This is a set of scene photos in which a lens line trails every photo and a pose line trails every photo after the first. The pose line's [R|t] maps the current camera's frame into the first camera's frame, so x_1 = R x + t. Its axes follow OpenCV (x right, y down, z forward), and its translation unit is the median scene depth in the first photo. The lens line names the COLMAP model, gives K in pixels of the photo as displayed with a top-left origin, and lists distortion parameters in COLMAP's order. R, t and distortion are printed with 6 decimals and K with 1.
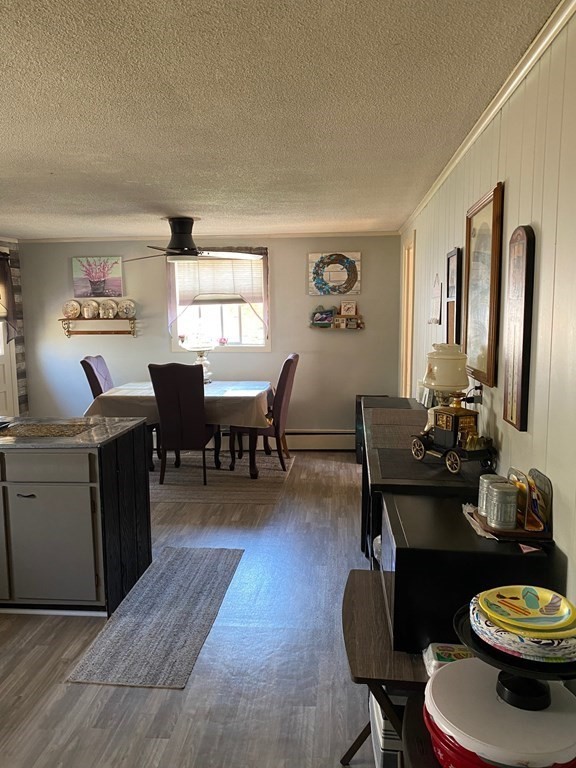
lens RADIAL K [[593.0, 0, 286.2], [0, 593.0, 380.1], [0, 0, 1]] dist [0.094101, -0.134071]
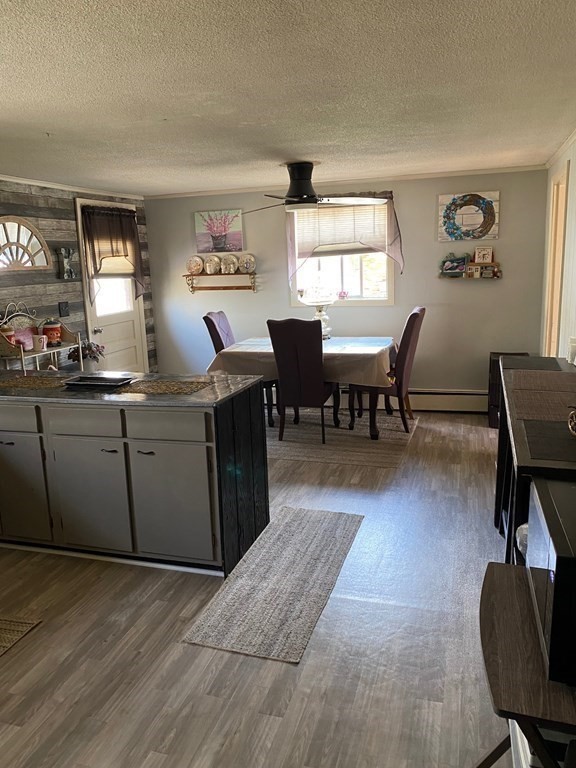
lens RADIAL K [[593.0, 0, 286.2], [0, 593.0, 380.1], [0, 0, 1]] dist [0.094101, -0.134071]
pose [[0.979507, 0.015197, -0.200838, -0.003256], [0.000370, 0.997012, 0.077247, -0.003878], [0.201412, -0.075738, 0.976574, 0.059224]]
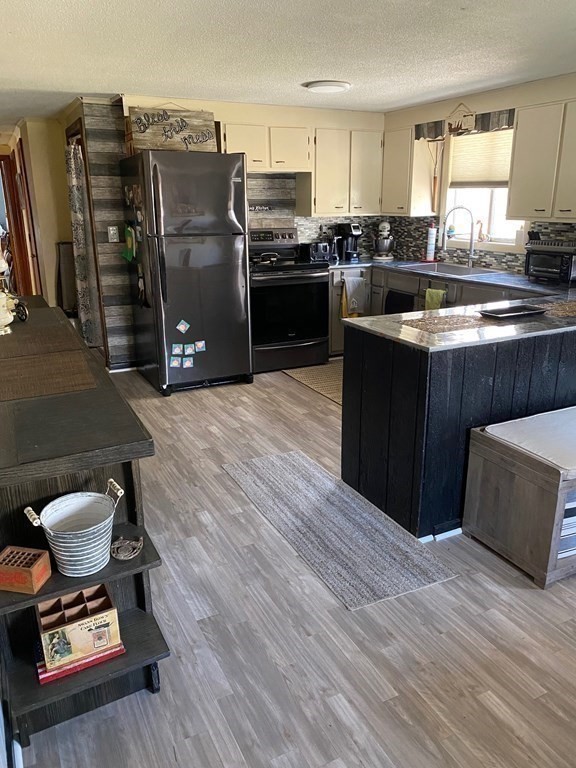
lens RADIAL K [[593.0, 0, 286.2], [0, 593.0, 380.1], [0, 0, 1]] dist [0.094101, -0.134071]
pose [[-0.836370, 0.188160, -0.514859, 0.228316], [-0.050312, 0.908928, 0.413906, -0.159027], [0.545851, 0.372082, -0.750734, 1.192170]]
